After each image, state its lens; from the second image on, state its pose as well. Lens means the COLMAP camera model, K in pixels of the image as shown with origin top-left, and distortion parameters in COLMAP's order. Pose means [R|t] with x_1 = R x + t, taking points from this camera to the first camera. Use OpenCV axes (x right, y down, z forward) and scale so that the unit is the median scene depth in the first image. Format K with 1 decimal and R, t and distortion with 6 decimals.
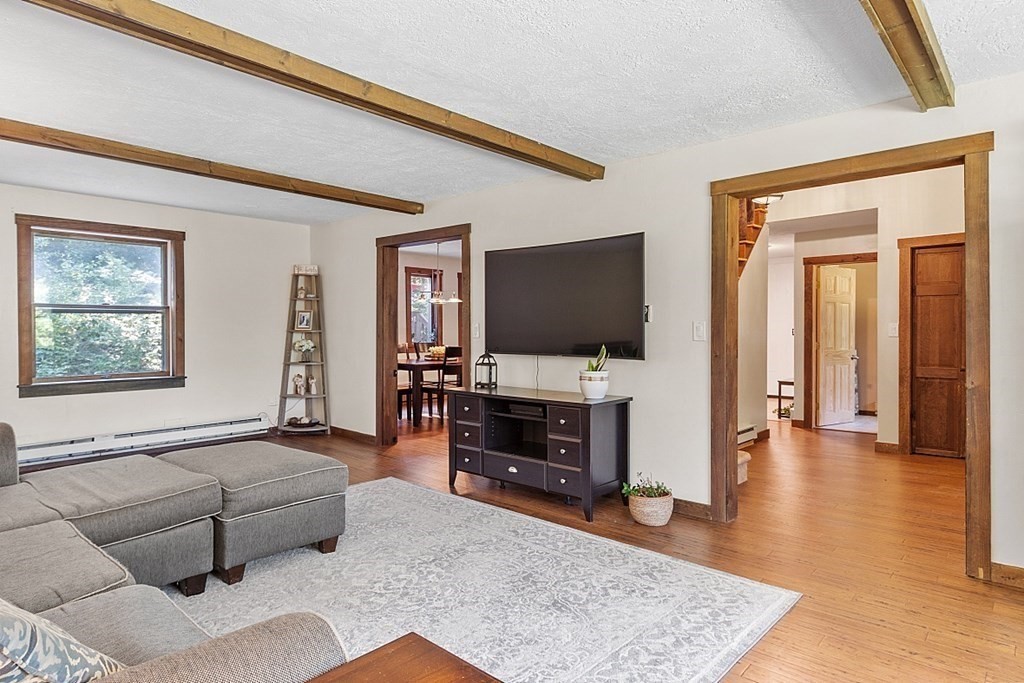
lens RADIAL K [[586.5, 0, 508.2], [0, 586.5, 334.9], [0, 0, 1]] dist [0.001308, -0.000925]
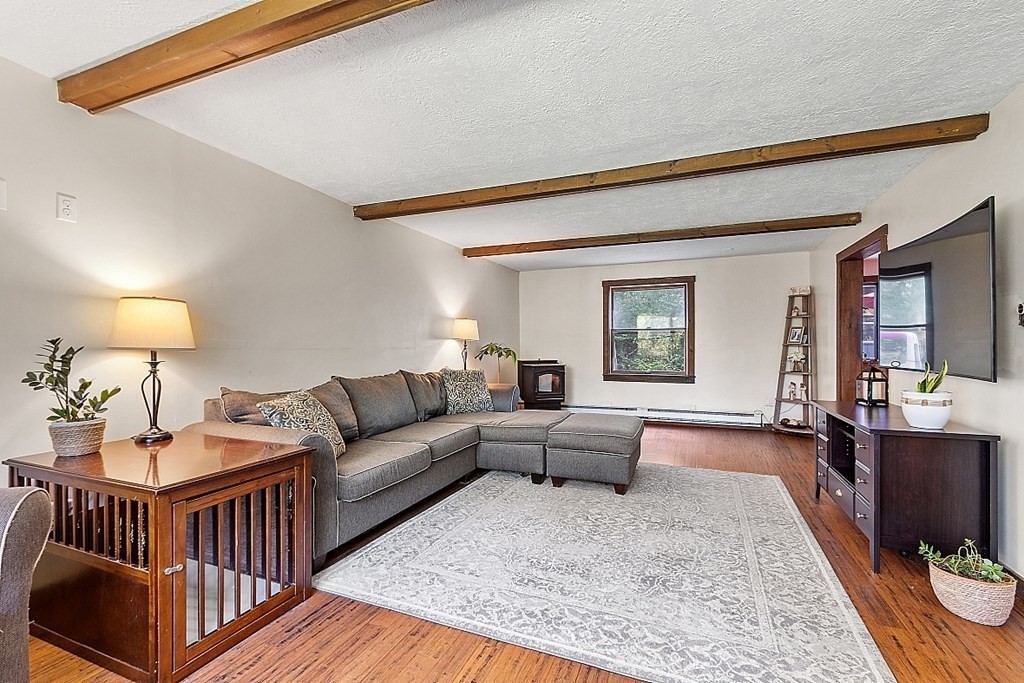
lens RADIAL K [[467.3, 0, 508.2], [0, 467.3, 345.9], [0, 0, 1]] dist [0.002147, 0.000140]
pose [[0.336957, -0.001258, -0.941519, 0.528381], [-0.009468, 0.999944, -0.004725, 0.008660], [0.941472, 0.010506, 0.336927, 0.264908]]
